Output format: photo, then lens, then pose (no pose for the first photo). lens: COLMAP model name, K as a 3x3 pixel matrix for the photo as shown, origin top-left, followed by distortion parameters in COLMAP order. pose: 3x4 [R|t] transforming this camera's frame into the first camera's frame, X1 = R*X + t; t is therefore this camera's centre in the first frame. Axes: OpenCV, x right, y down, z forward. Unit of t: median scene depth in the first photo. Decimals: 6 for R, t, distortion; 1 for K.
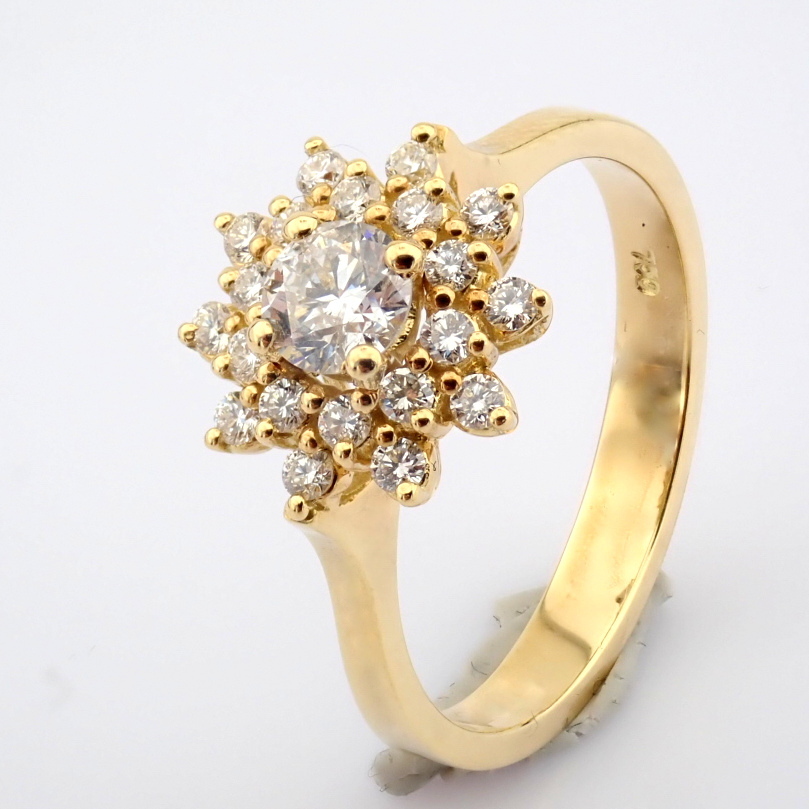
lens RADIAL K [[4173.2, 0, 404.5], [0, 4173.2, 404.8], [0, 0, 1]] dist [-0.394898, 0.000000]
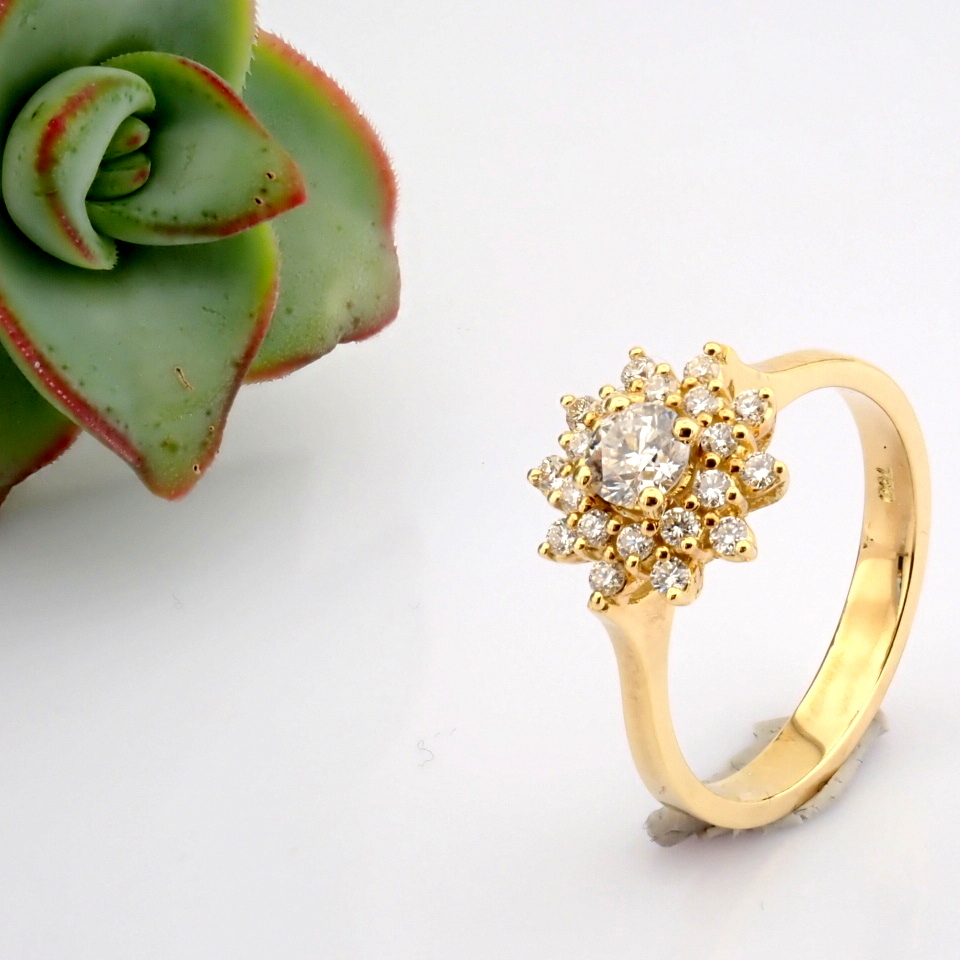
lens RADIAL K [[4952.1, 0, 480.0], [0, 4952.1, 479.6], [0, 0, 1]] dist [-0.394898, 0.000000]
pose [[0.990328, 0.088020, -0.107253, 0.110920], [-0.097666, 0.991297, -0.088275, 0.135191], [0.098550, 0.097896, 0.990305, -0.669602]]
